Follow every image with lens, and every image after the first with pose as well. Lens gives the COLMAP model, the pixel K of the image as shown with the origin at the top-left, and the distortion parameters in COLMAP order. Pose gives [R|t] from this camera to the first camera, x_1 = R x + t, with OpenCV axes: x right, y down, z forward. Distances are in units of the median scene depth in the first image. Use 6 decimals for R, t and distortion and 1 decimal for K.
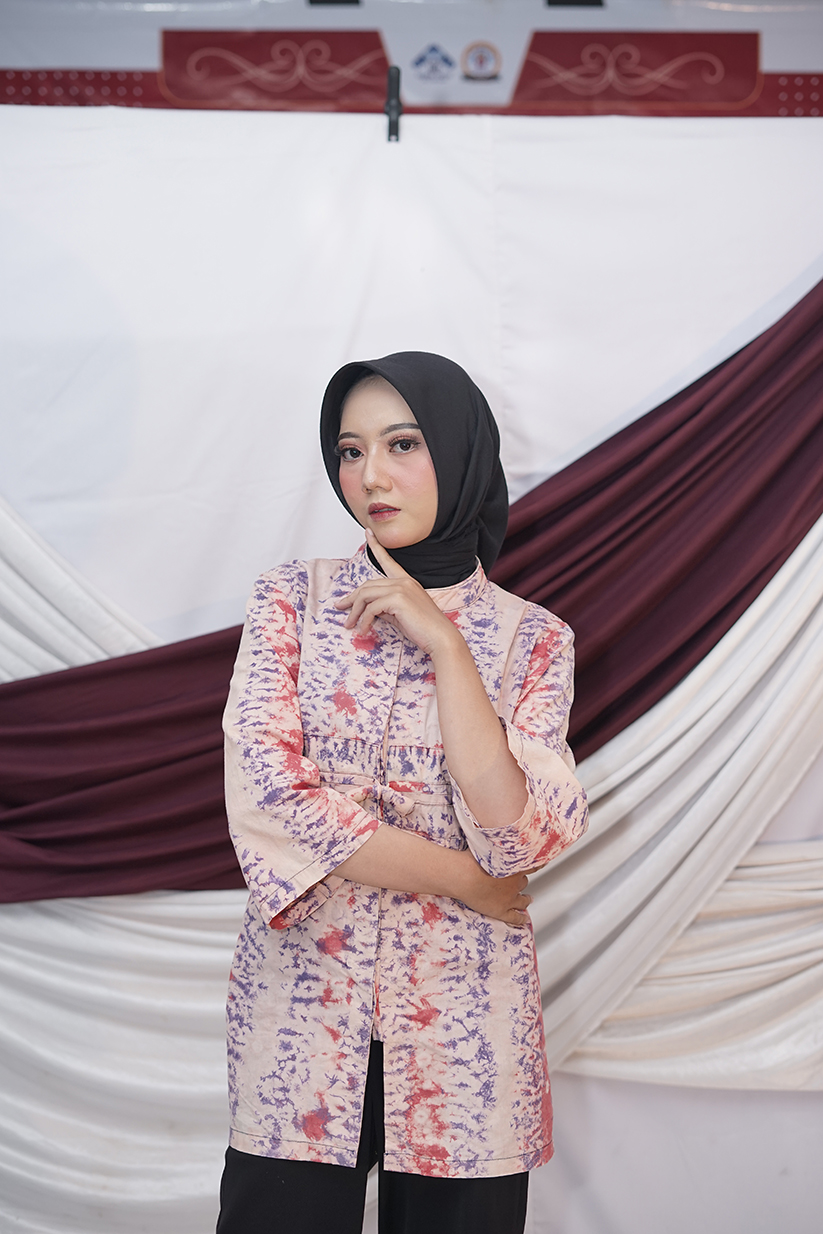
lens RADIAL K [[1814.8, 0, 411.5], [0, 1814.8, 617.0], [0, 0, 1]] dist [-0.015534, 0.042252]
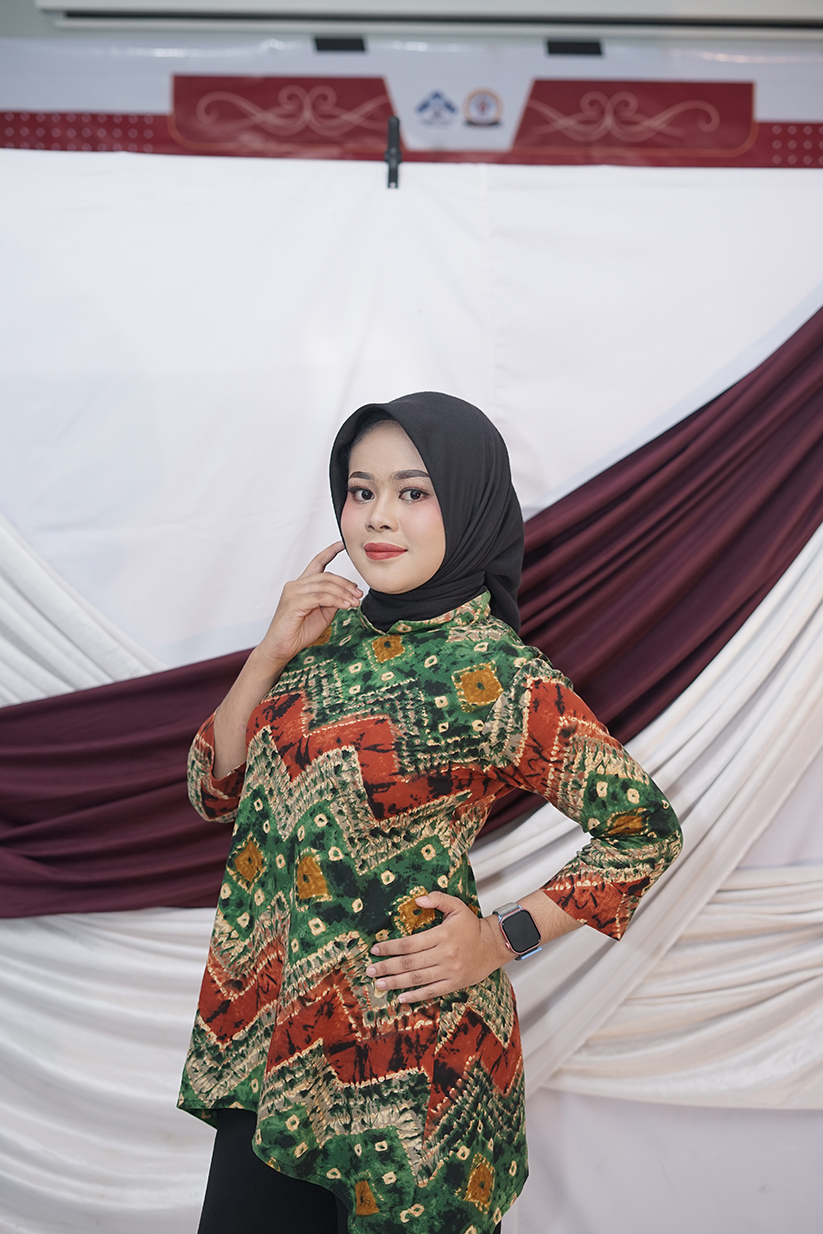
lens RADIAL K [[1814.8, 0, 411.5], [0, 1814.8, 617.0], [0, 0, 1]] dist [-0.015534, 0.042252]
pose [[0.999947, 0.009903, -0.002888, 0.006024], [-0.009958, 0.999761, -0.019458, 0.003912], [0.002694, 0.019486, 0.999807, -0.035202]]
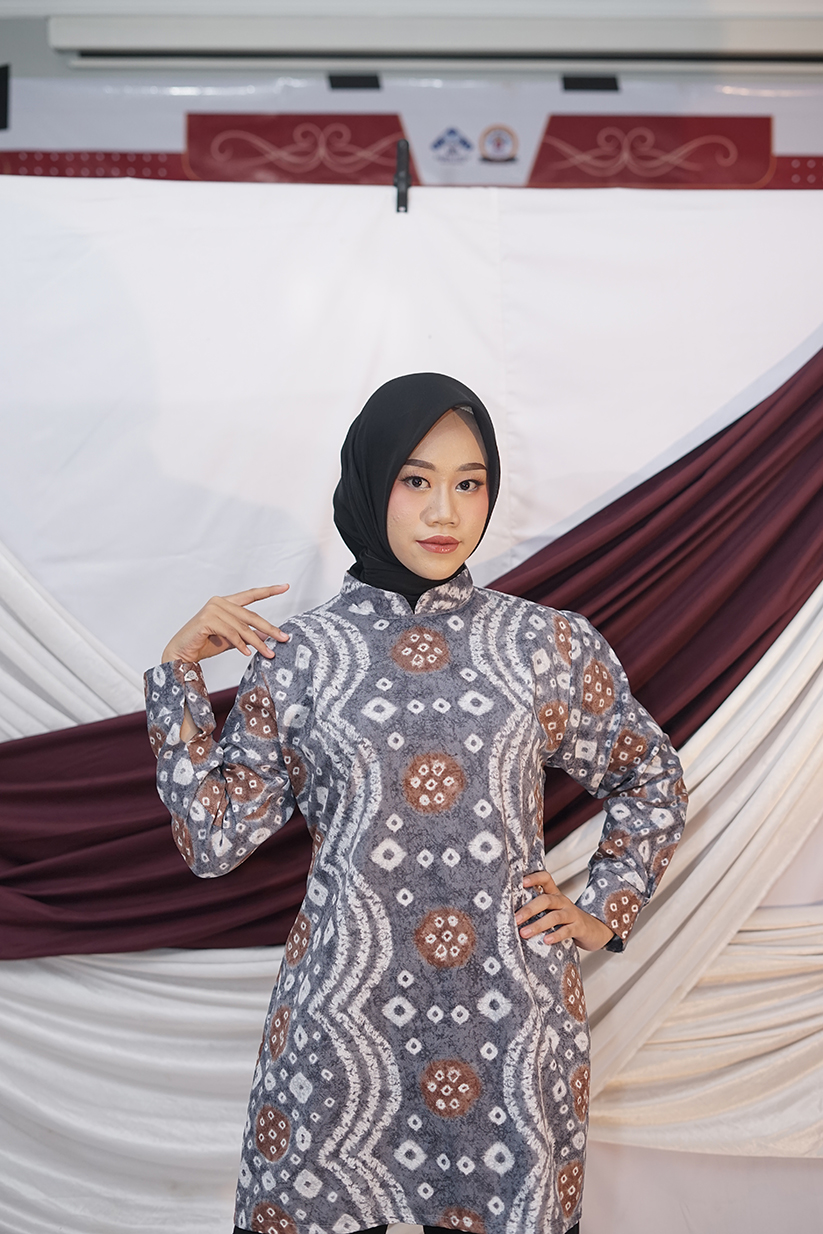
lens RADIAL K [[1812.6, 0, 411.5], [0, 1812.6, 617.0], [0, 0, 1]] dist [-0.007067, -0.035342]
pose [[0.999831, 0.006325, -0.017262, 0.013929], [-0.007157, 0.998794, -0.048566, 0.014784], [0.016934, 0.048681, 0.998671, -0.009401]]
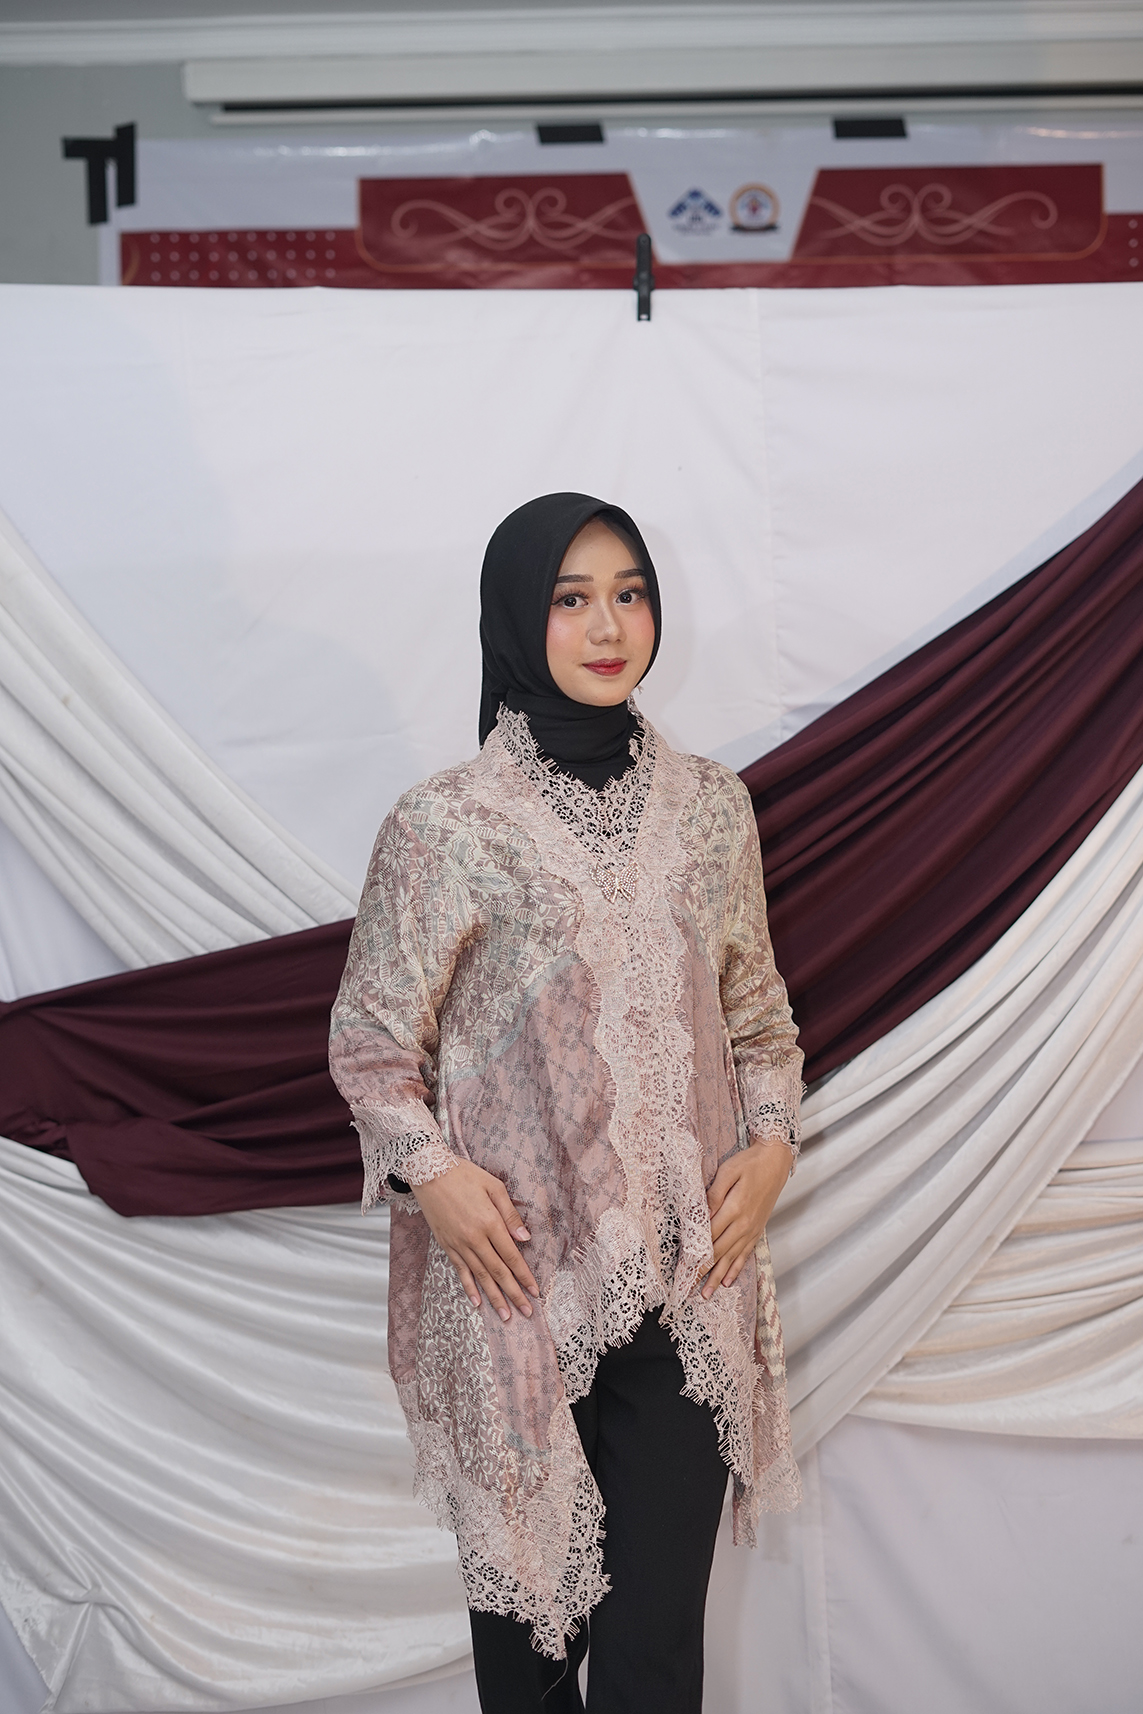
lens RADIAL K [[2520.8, 0, 571.5], [0, 2520.8, 857.0], [0, 0, 1]] dist [-0.015534, 0.042252]
pose [[0.998974, -0.011369, -0.043831, 0.004886], [0.009847, 0.999346, -0.034798, 0.031464], [0.044198, 0.034330, 0.998433, -0.177340]]
